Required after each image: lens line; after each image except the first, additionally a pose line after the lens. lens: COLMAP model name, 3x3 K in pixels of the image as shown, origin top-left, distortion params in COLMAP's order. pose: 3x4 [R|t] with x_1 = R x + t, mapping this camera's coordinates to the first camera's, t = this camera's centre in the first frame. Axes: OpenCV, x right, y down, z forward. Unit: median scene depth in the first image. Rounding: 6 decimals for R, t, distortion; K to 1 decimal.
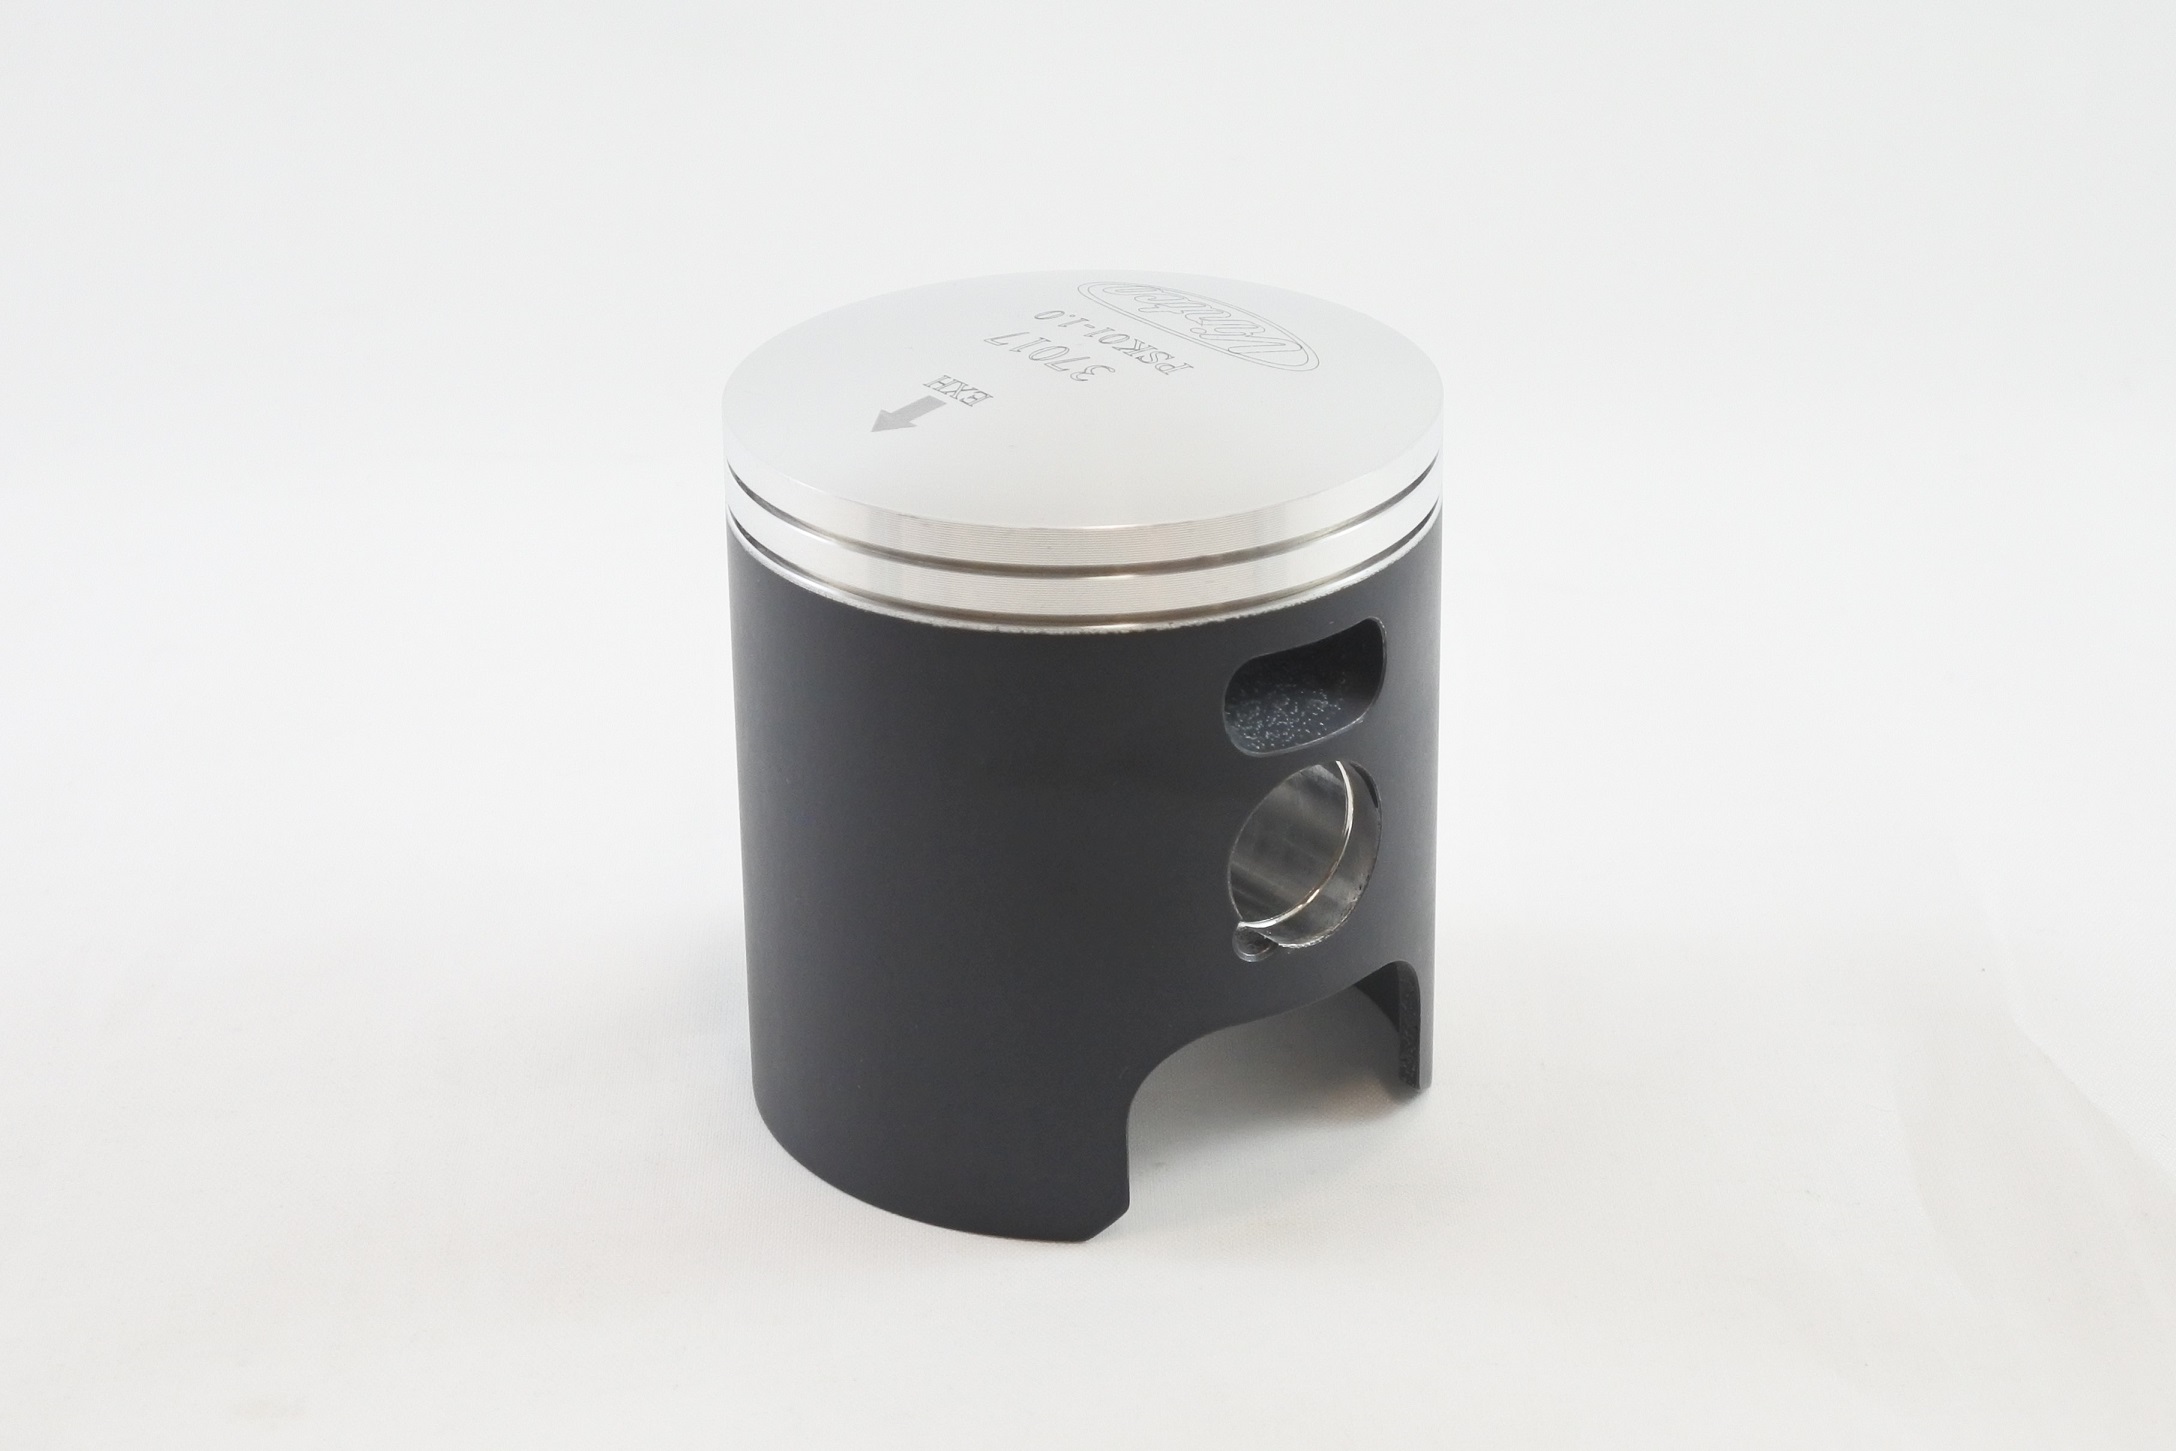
lens RADIAL K [[3221.2, 0, 1086.2], [0, 3221.2, 724.8], [0, 0, 1]] dist [-0.198059, 0.000000]
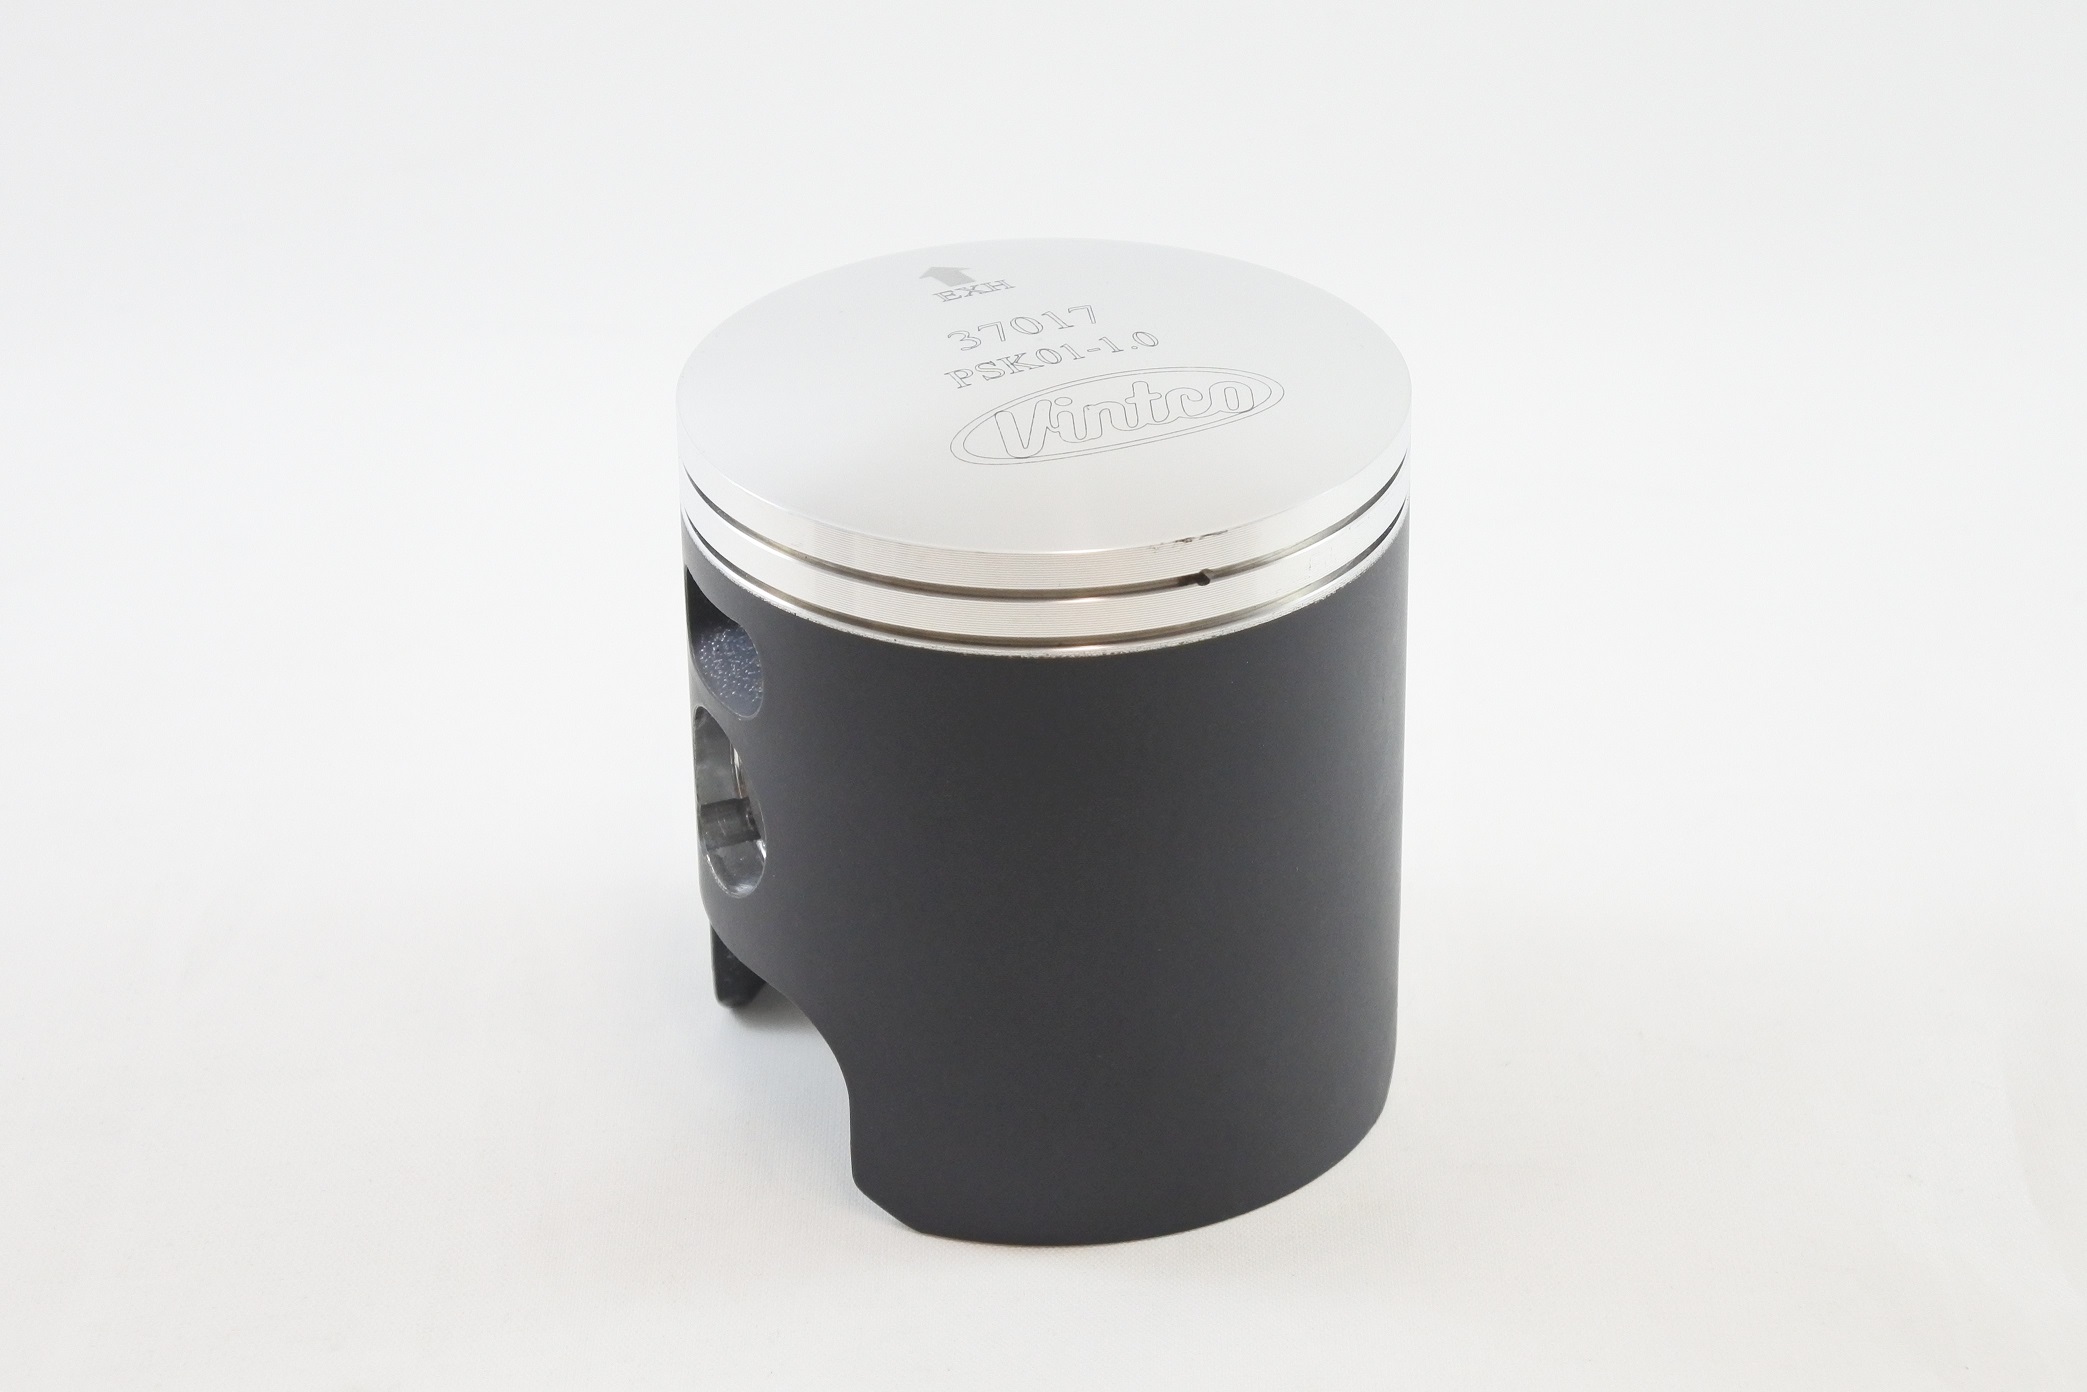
lens RADIAL K [[3813.8, 0, 1046.4], [0, 3813.8, 696.1], [0, 0, 1]] dist [0.039600, 0.000000]
pose [[0.999728, 0.016159, 0.016846, -0.020365], [-0.015908, 0.999762, -0.014952, 0.001570], [-0.017083, 0.014680, 0.999746, -0.170646]]
